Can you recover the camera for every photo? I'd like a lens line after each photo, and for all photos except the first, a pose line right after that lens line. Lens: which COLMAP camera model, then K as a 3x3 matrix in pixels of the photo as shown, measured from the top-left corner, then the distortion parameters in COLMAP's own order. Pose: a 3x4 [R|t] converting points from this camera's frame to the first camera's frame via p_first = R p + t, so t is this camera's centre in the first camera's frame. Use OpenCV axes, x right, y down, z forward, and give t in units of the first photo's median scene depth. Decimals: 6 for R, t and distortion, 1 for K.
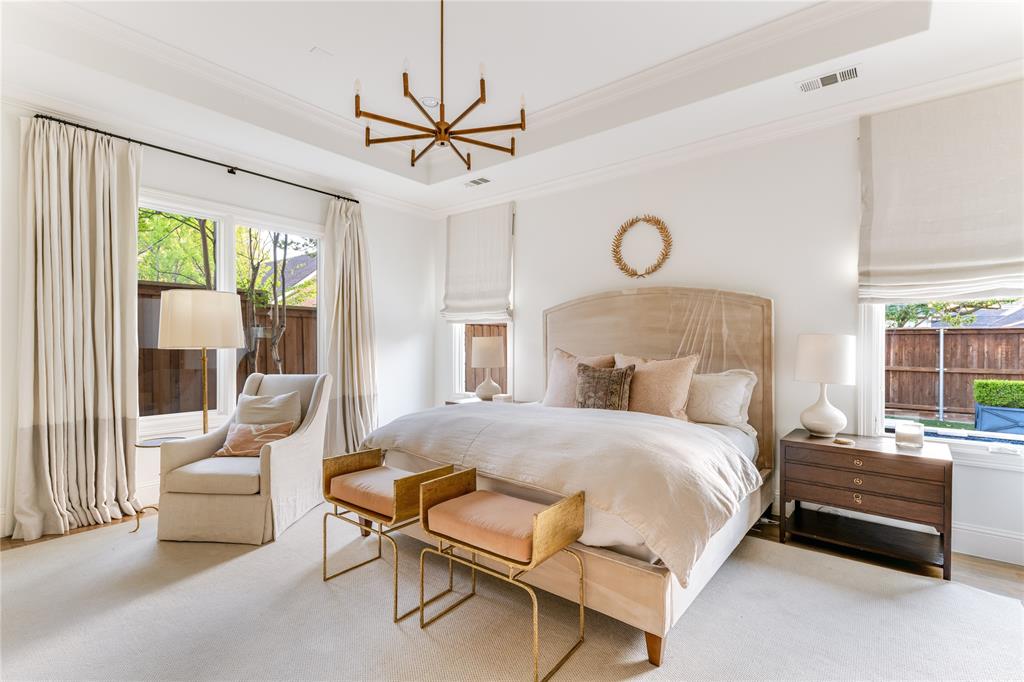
lens RADIAL K [[455.5, 0, 516.8], [0, 455.5, 350.1], [0, 0, 1]] dist [0.000062, -0.000118]
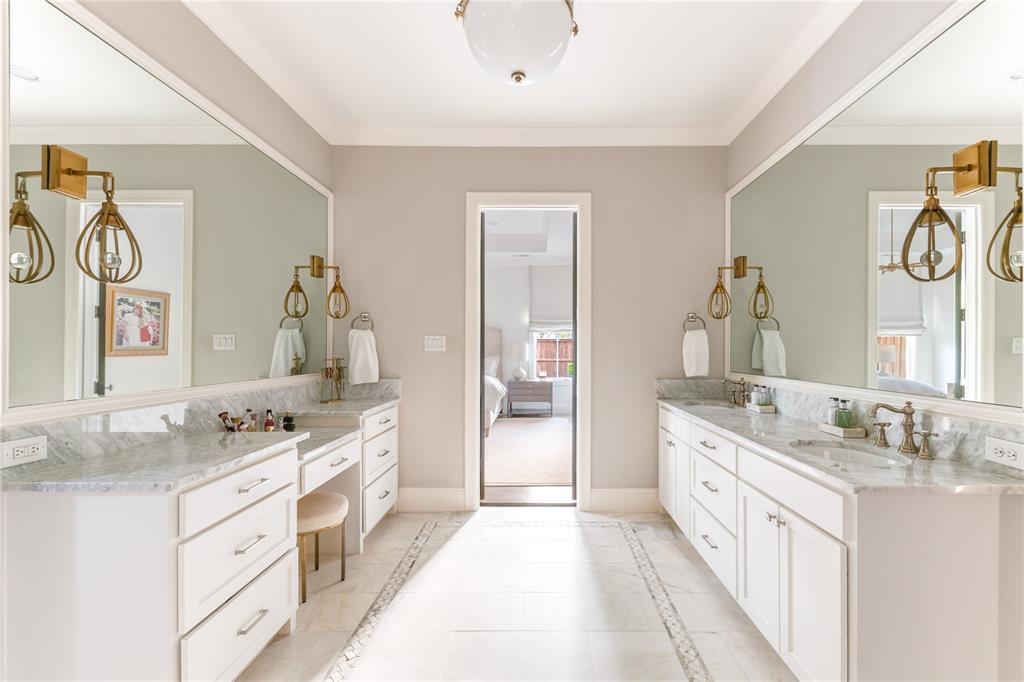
lens RADIAL K [[402.3, 0, 512.0], [0, 402.3, 347.8], [0, 0, 1]] dist [-0.000072, 0.000115]
pose [[0.811126, 0.001585, 0.584869, -0.773765], [0.003764, 0.999961, -0.007930, 0.014116], [-0.584859, 0.008634, 0.811089, -0.934749]]
